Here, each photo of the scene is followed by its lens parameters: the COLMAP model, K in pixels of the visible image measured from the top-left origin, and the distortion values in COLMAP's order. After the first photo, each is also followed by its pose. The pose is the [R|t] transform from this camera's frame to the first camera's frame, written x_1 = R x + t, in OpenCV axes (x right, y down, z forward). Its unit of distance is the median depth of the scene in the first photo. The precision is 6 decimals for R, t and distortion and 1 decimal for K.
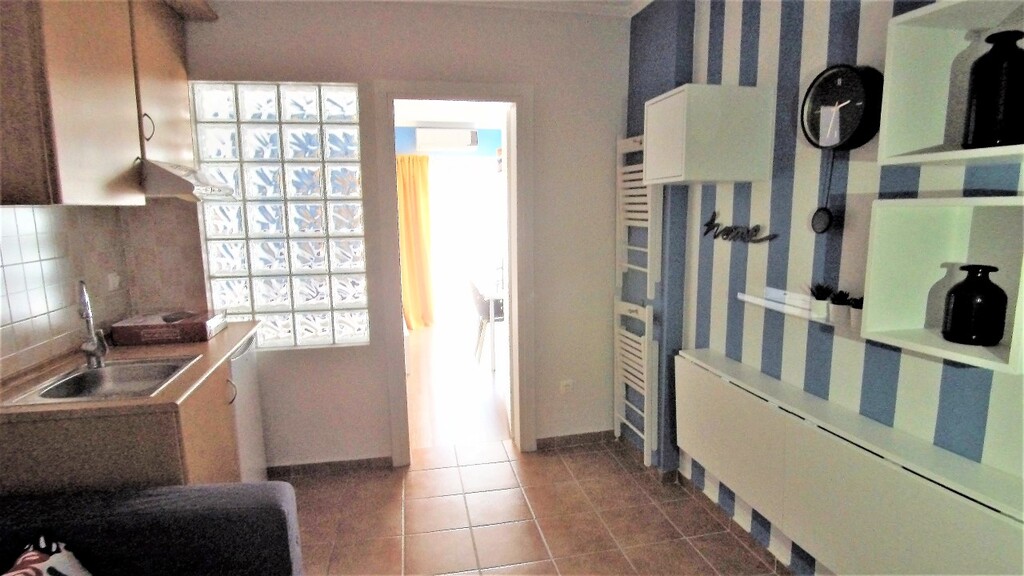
lens RADIAL K [[546.3, 0, 489.6], [0, 546.3, 296.4], [0, 0, 1]] dist [-0.032578, 0.003239]
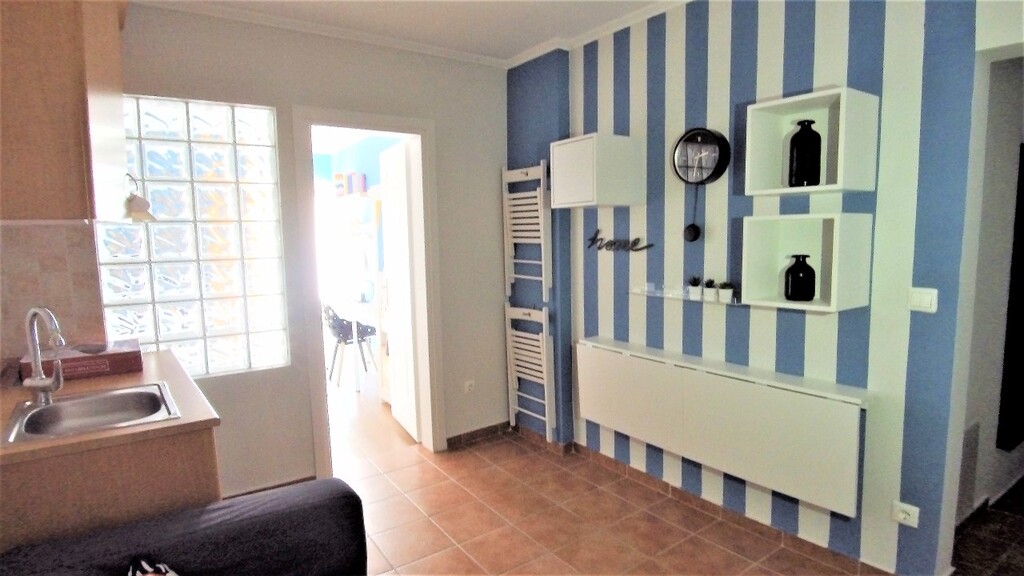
lens RADIAL K [[546.3, 0, 513.0], [0, 546.3, 296.7], [0, 0, 1]] dist [-0.032578, 0.003239]
pose [[0.914030, -0.053521, 0.402100, -0.259946], [0.072102, 0.996909, -0.031206, 0.026317], [-0.399187, 0.057516, 0.915064, -0.085484]]
